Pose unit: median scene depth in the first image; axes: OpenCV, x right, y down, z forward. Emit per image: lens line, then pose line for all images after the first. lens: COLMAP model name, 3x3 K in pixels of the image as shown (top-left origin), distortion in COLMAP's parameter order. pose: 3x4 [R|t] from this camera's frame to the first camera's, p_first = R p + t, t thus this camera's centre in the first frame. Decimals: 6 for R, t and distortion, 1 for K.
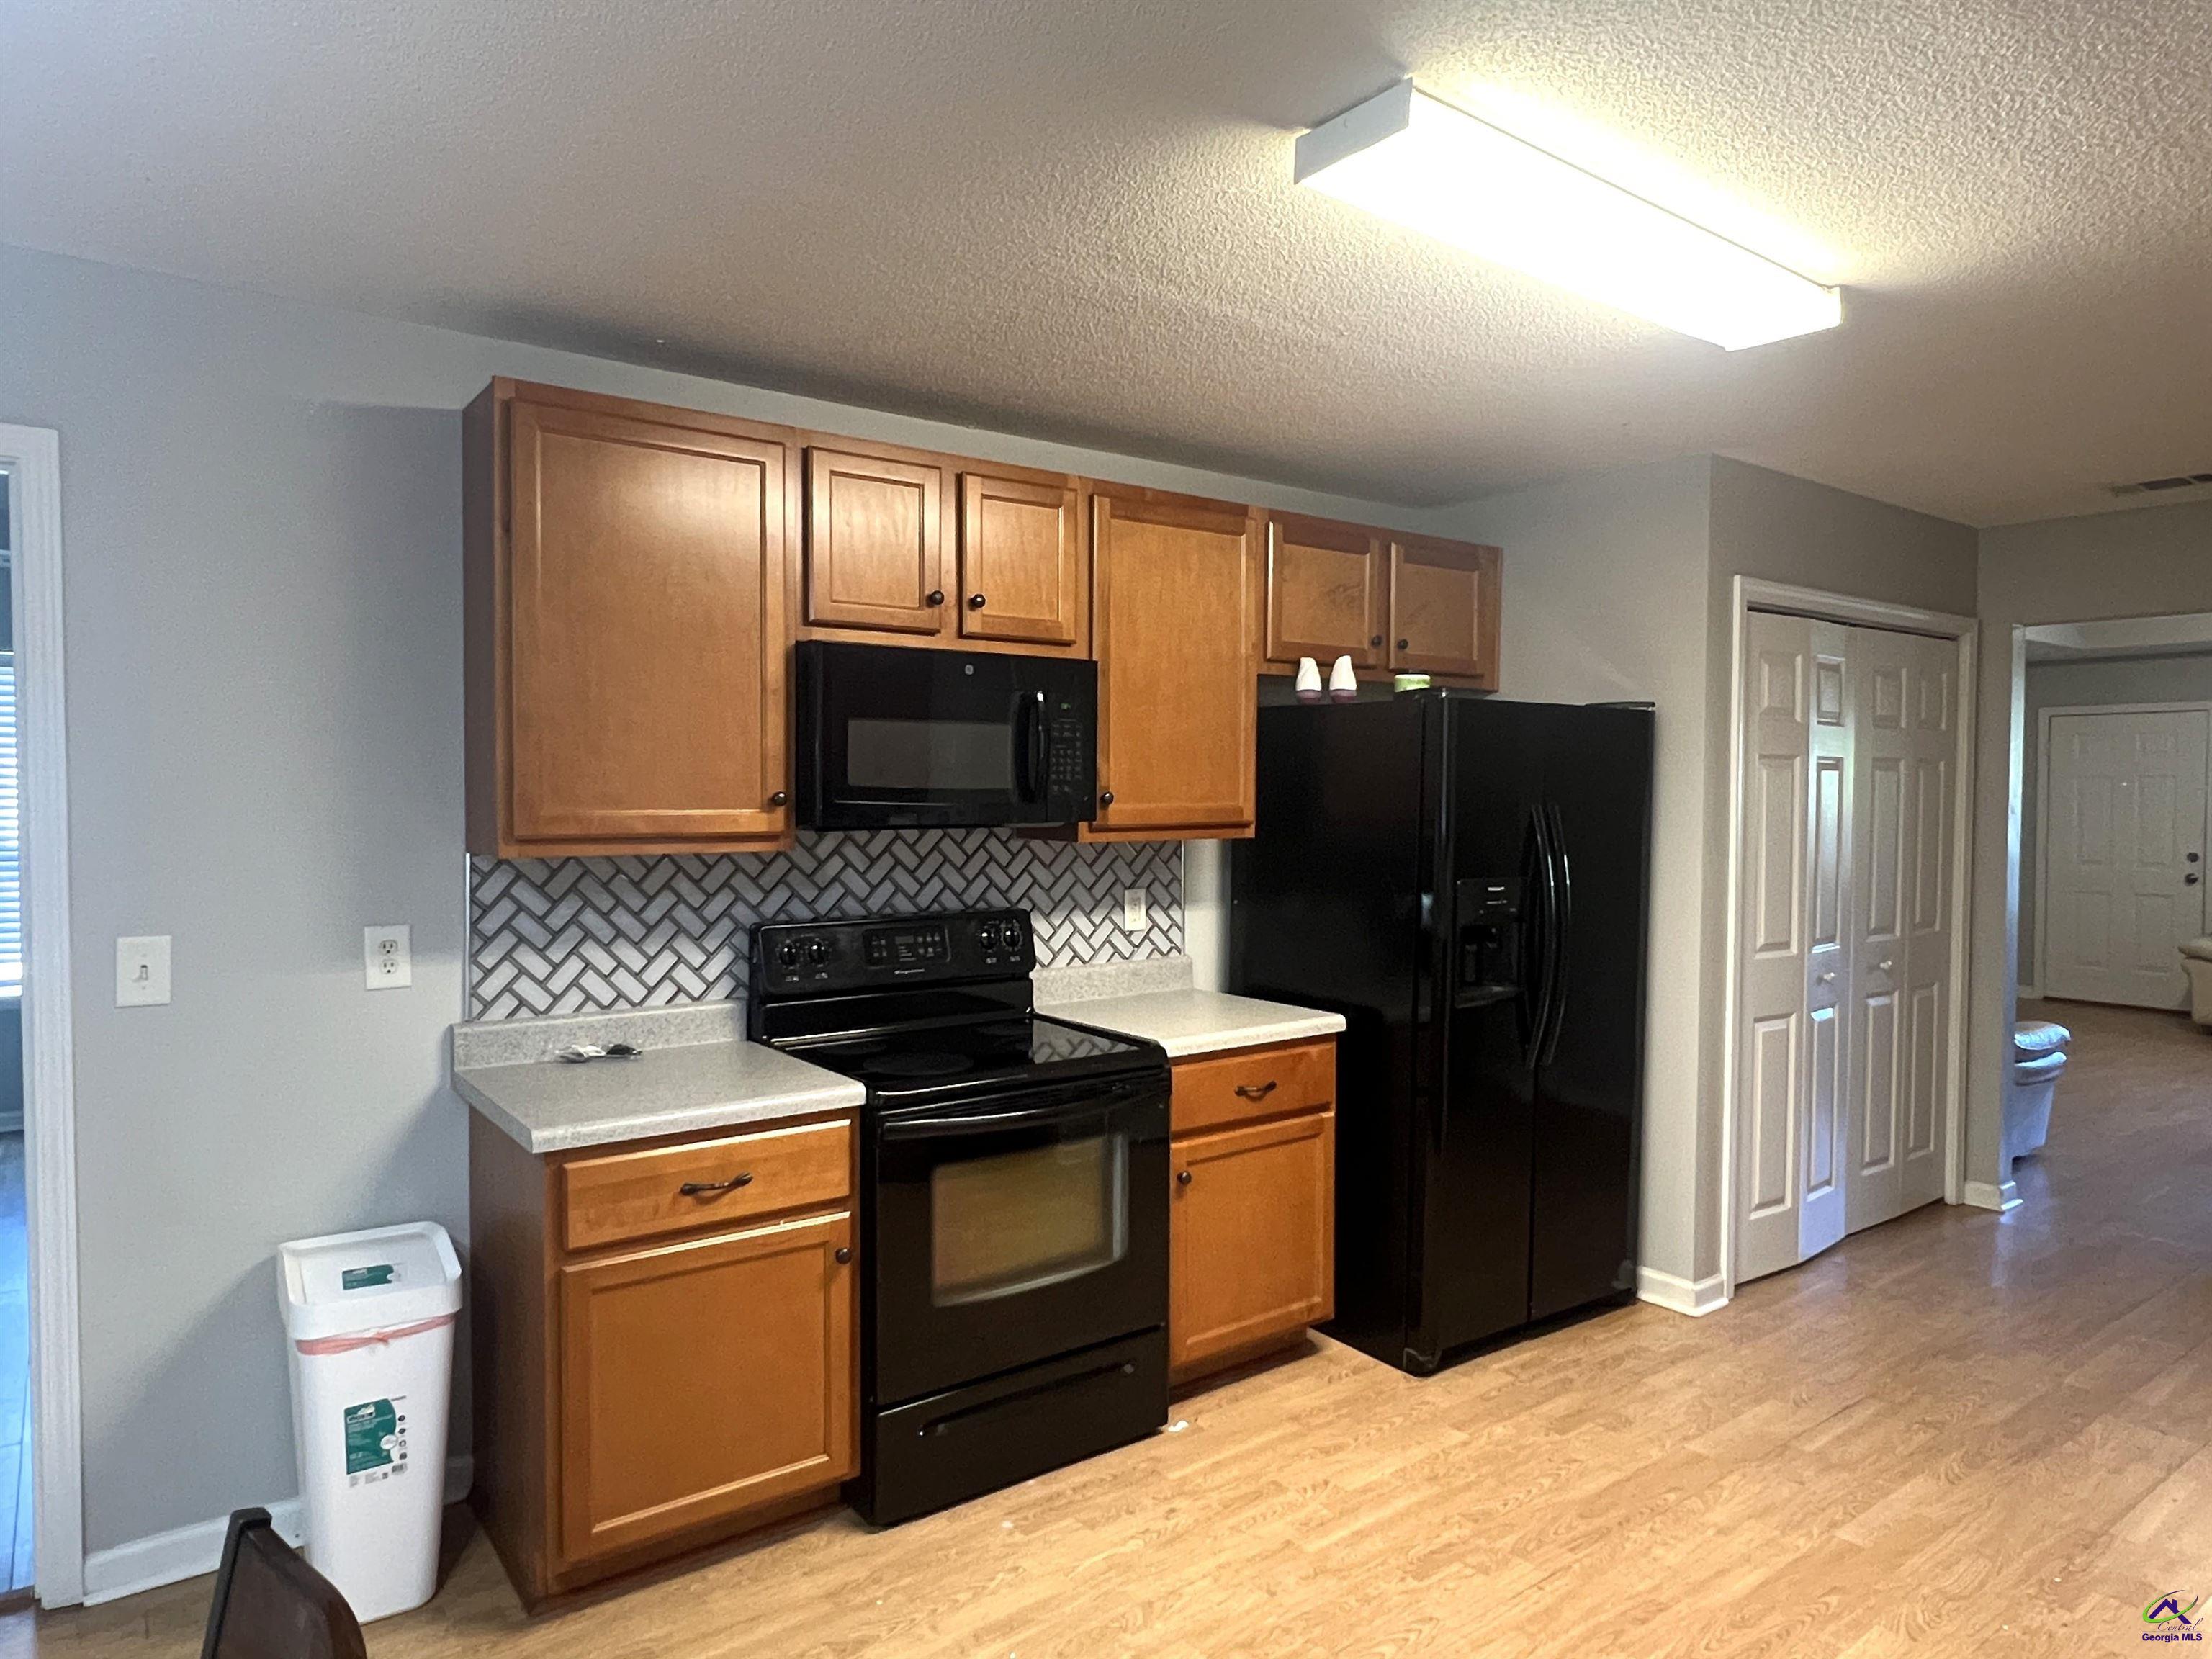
lens RADIAL K [[1361.4, 0, 1106.0], [0, 1361.4, 829.5], [0, 0, 1]] dist [0.001013, -0.000751]
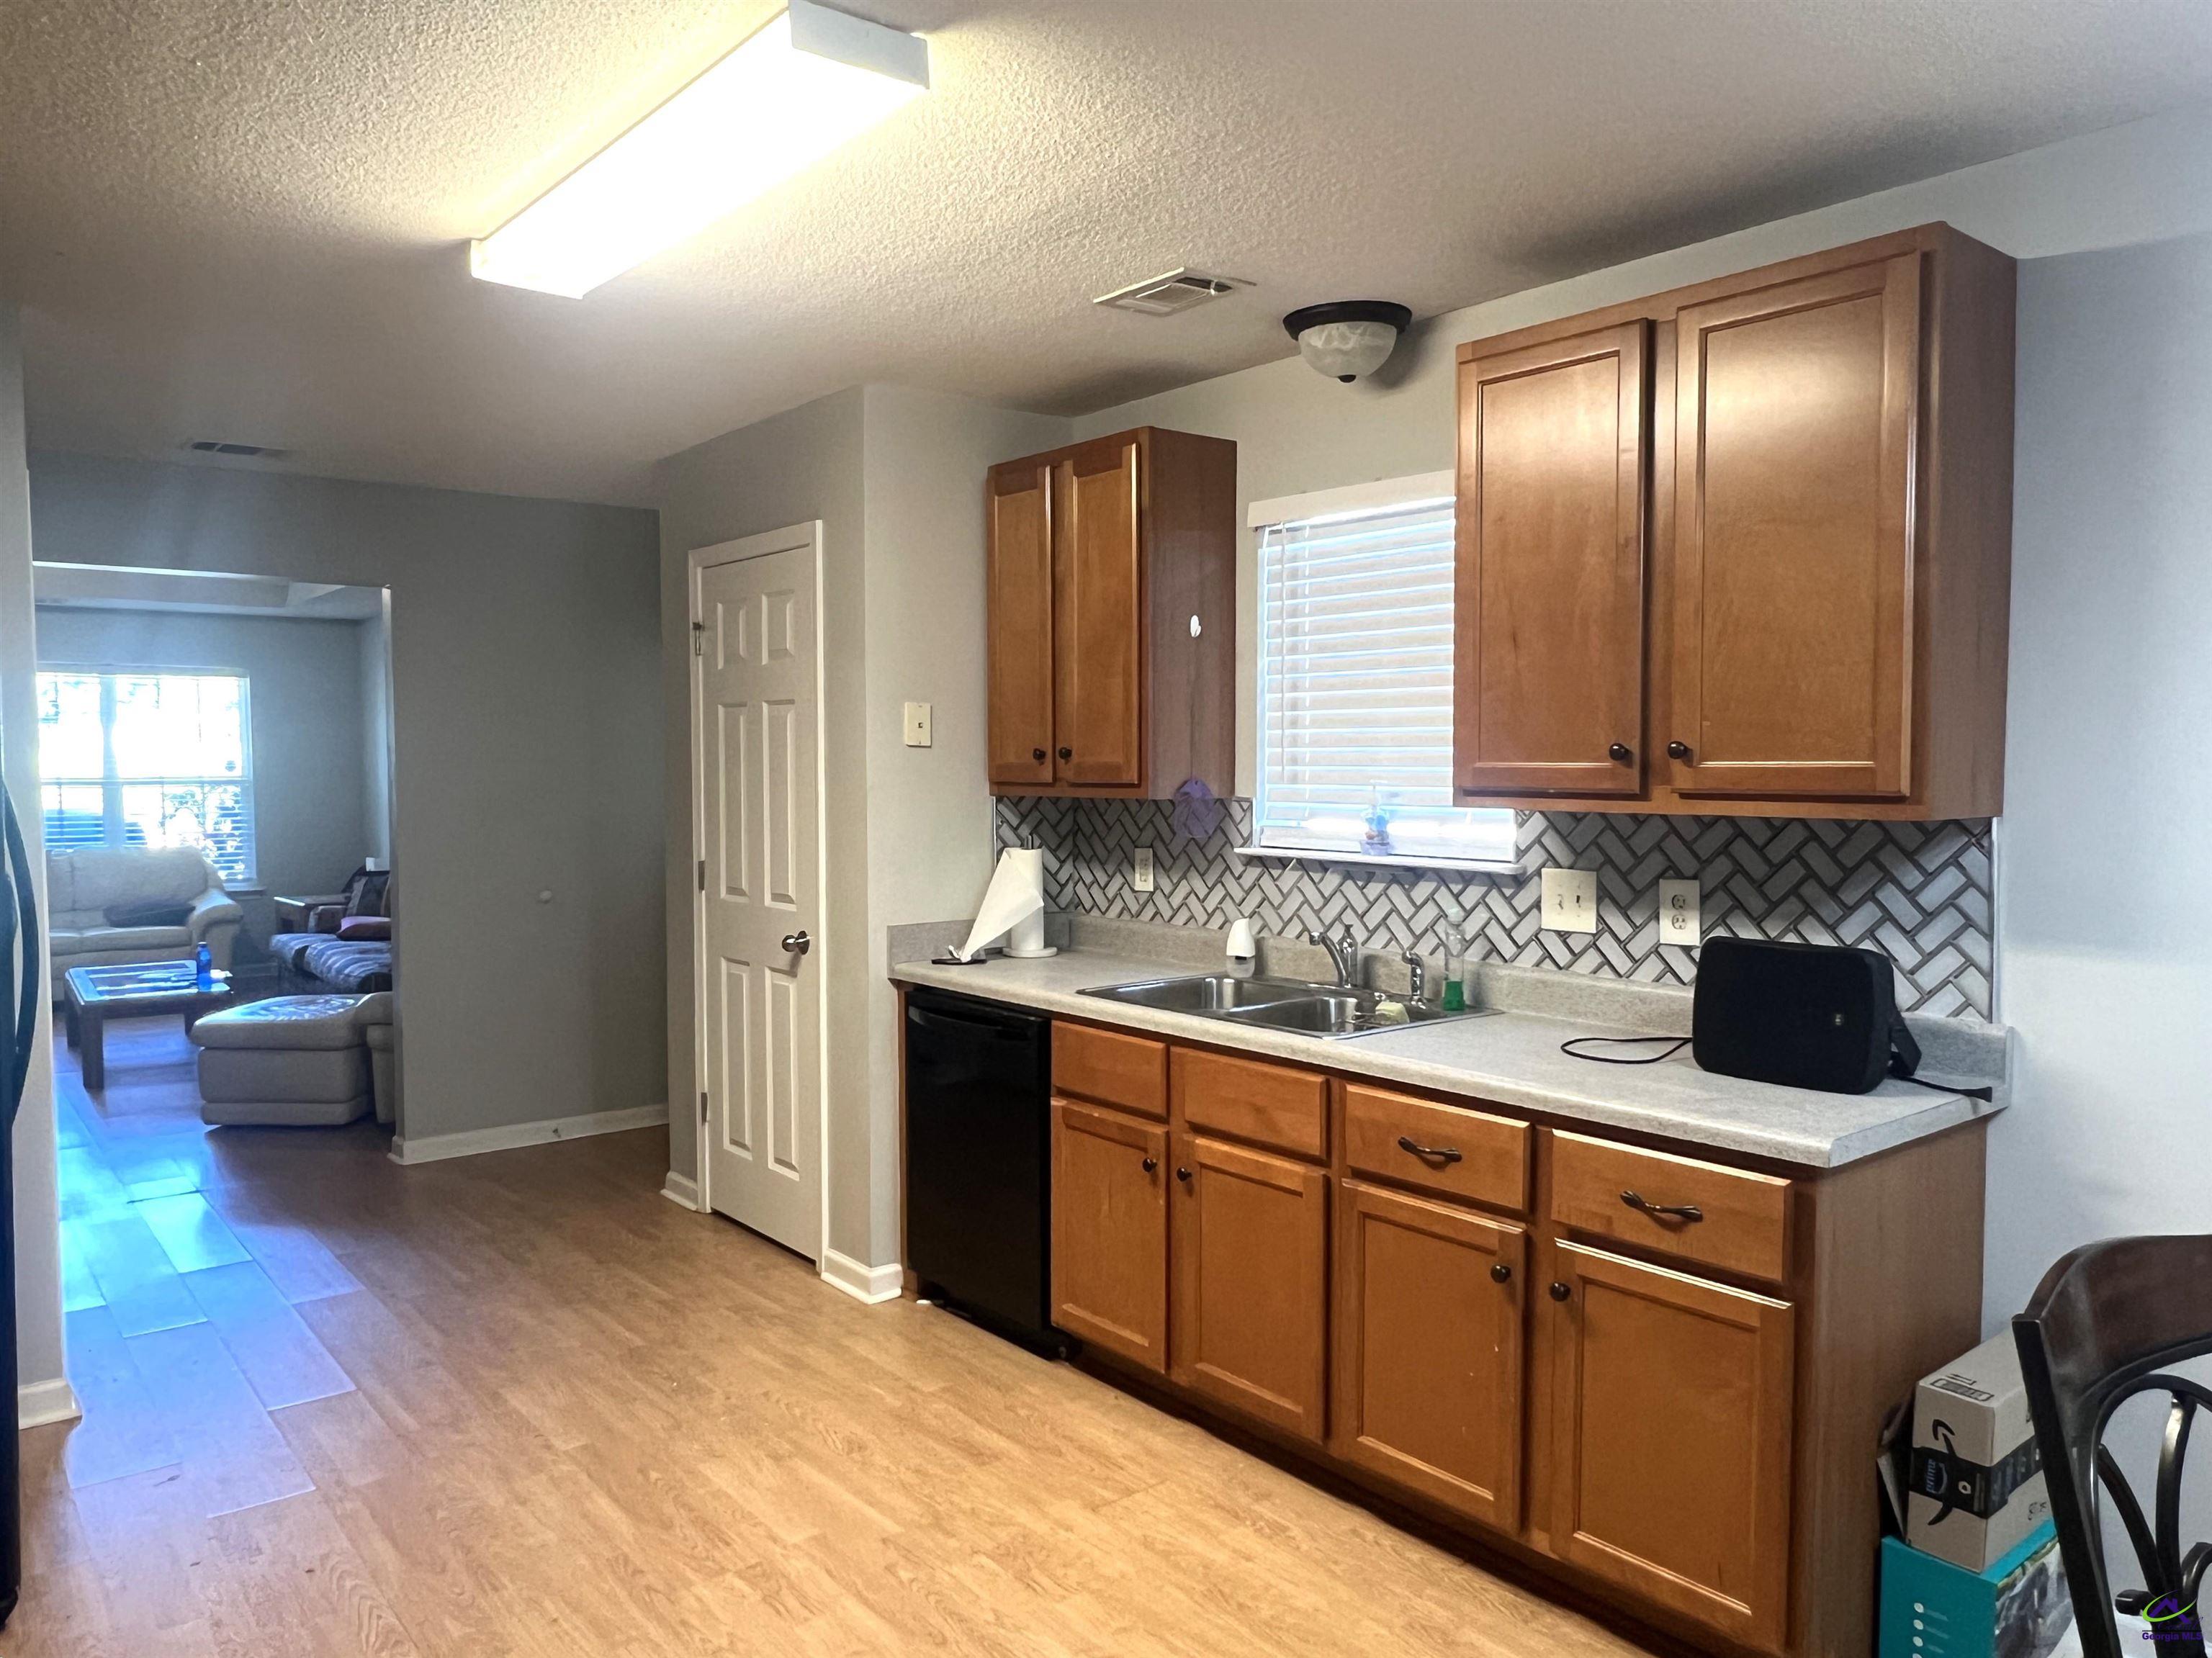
lens RADIAL K [[1538.7, 0, 1099.5], [0, 1538.7, 837.8], [0, 0, 1]] dist [0.001869, -0.005580]
pose [[-0.029850, -0.055592, 0.998007, -0.563528], [0.033907, 0.997821, 0.056596, -0.007152], [-0.998979, 0.035529, -0.027900, 0.532403]]
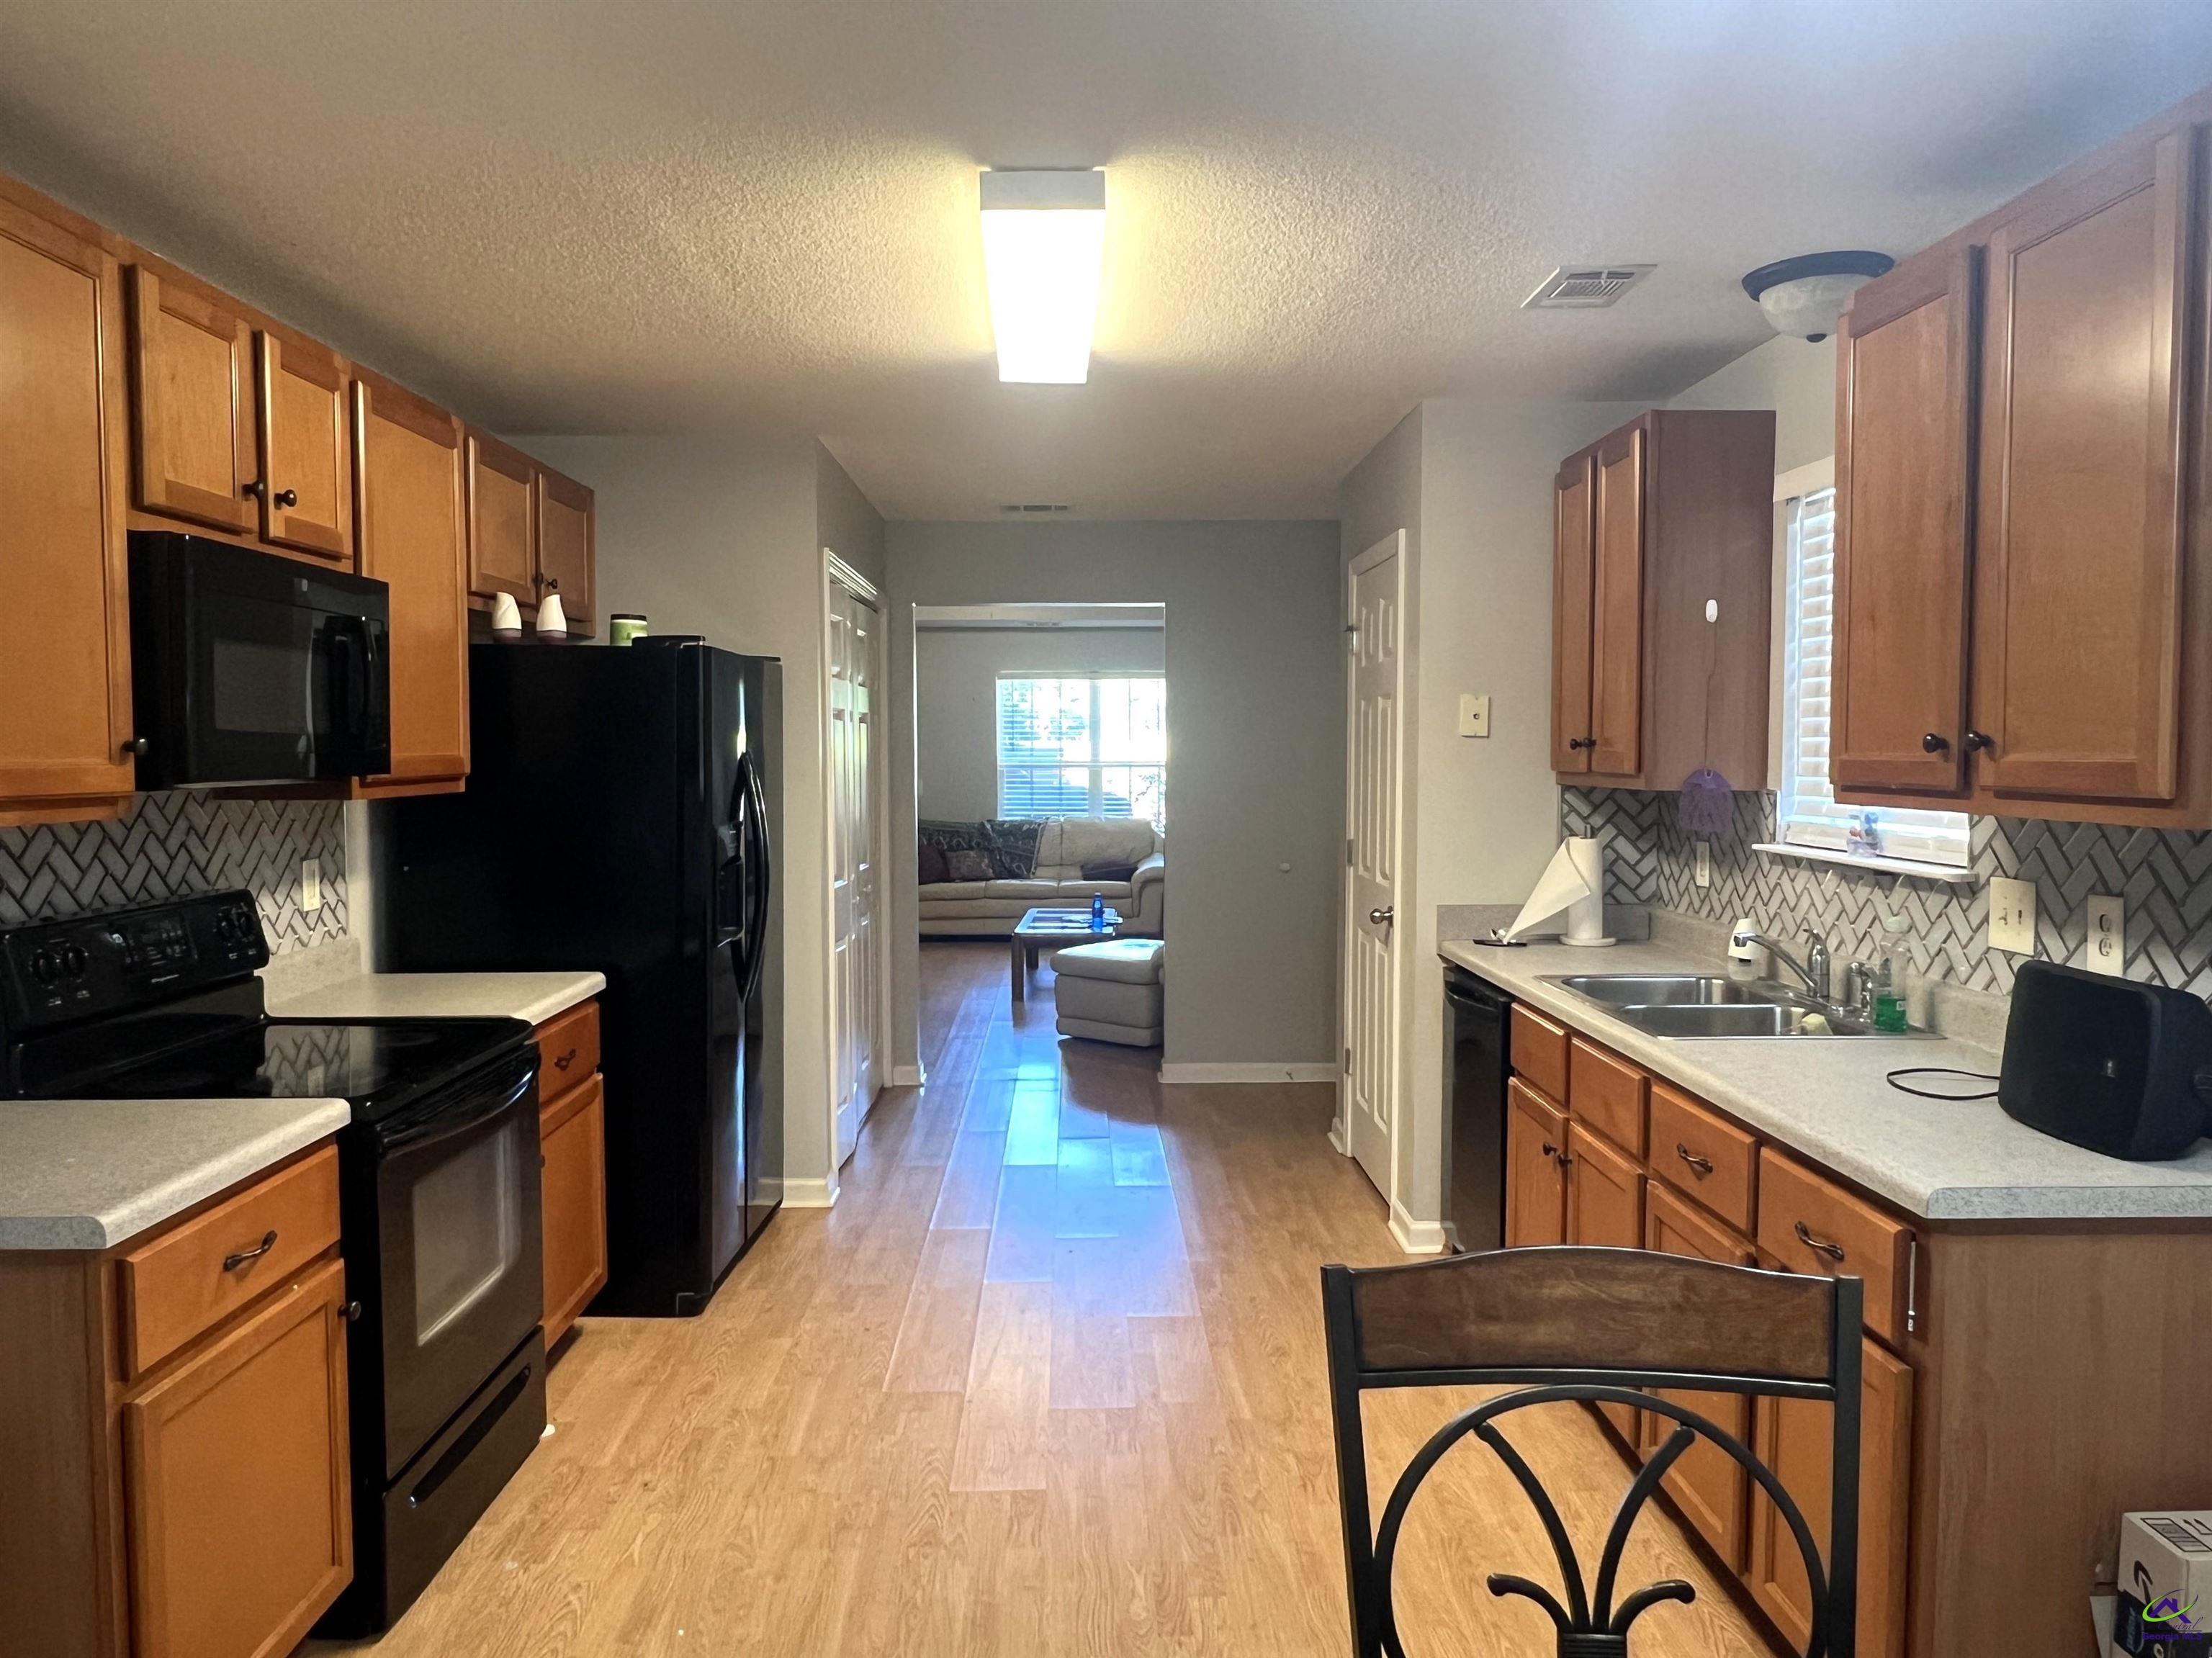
lens RADIAL K [[1544.7, 0, 1106.0], [0, 1544.7, 829.0], [0, 0, 1]] dist [0.000828, 0.001272]
pose [[0.583180, -0.047758, 0.810938, -0.568098], [0.029425, 0.998857, 0.037664, 0.005562], [-0.811810, 0.001897, 0.583919, 0.088044]]
